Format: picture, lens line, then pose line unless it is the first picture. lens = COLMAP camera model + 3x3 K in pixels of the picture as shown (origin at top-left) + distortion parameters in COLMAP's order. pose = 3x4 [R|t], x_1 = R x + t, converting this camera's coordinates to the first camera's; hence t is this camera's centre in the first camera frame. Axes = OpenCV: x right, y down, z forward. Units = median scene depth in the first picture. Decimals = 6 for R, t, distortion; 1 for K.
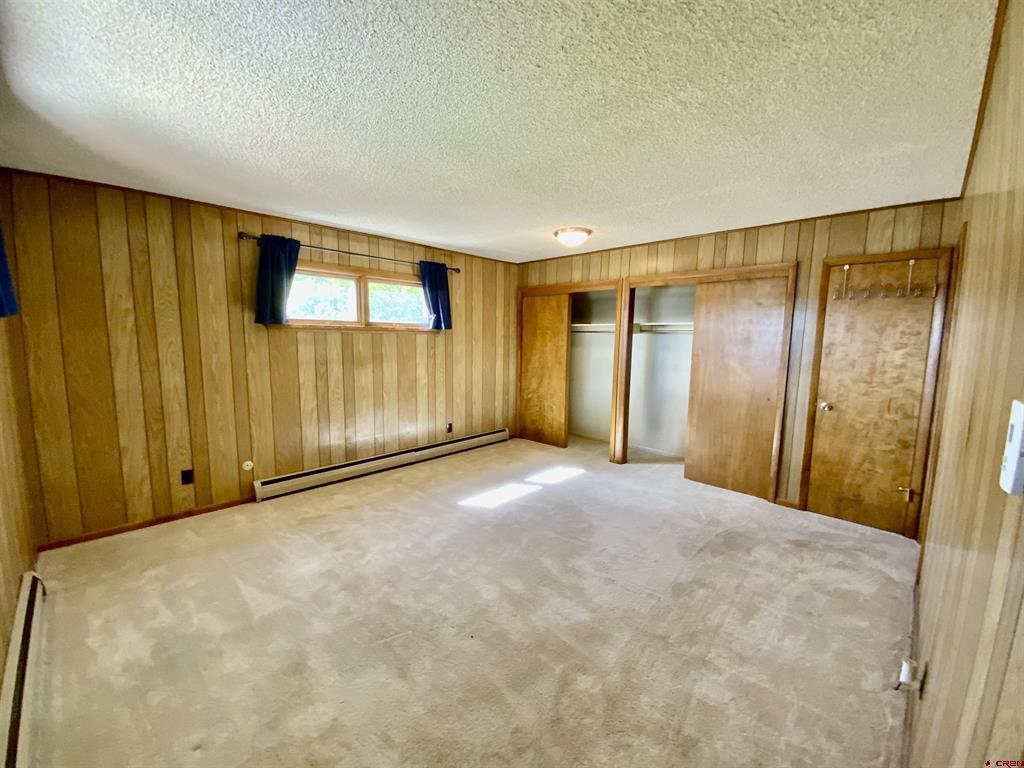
lens RADIAL K [[403.8, 0, 509.4], [0, 403.8, 379.3], [0, 0, 1]] dist [-0.001211, -0.000202]
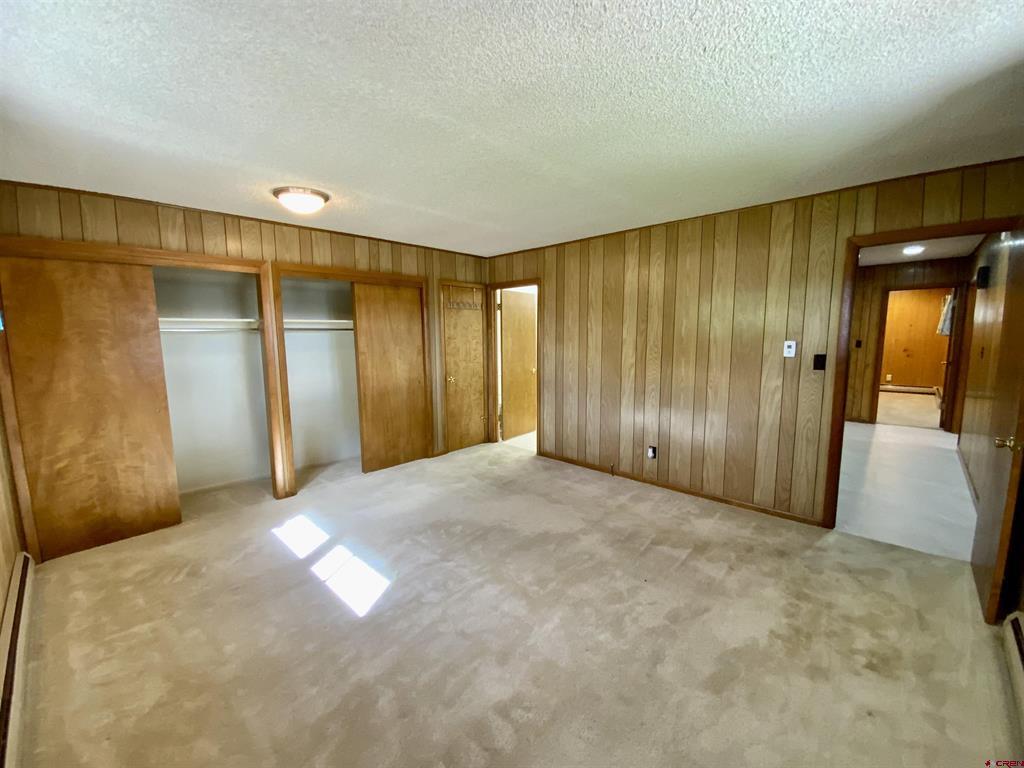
lens RADIAL K [[403.8, 0, 509.4], [0, 403.8, 379.3], [0, 0, 1]] dist [-0.001211, -0.000202]
pose [[0.005124, -0.126582, 0.991943, -0.582730], [0.121822, 0.984647, 0.125021, -0.076969], [-0.992539, 0.120199, 0.020466, 0.629854]]
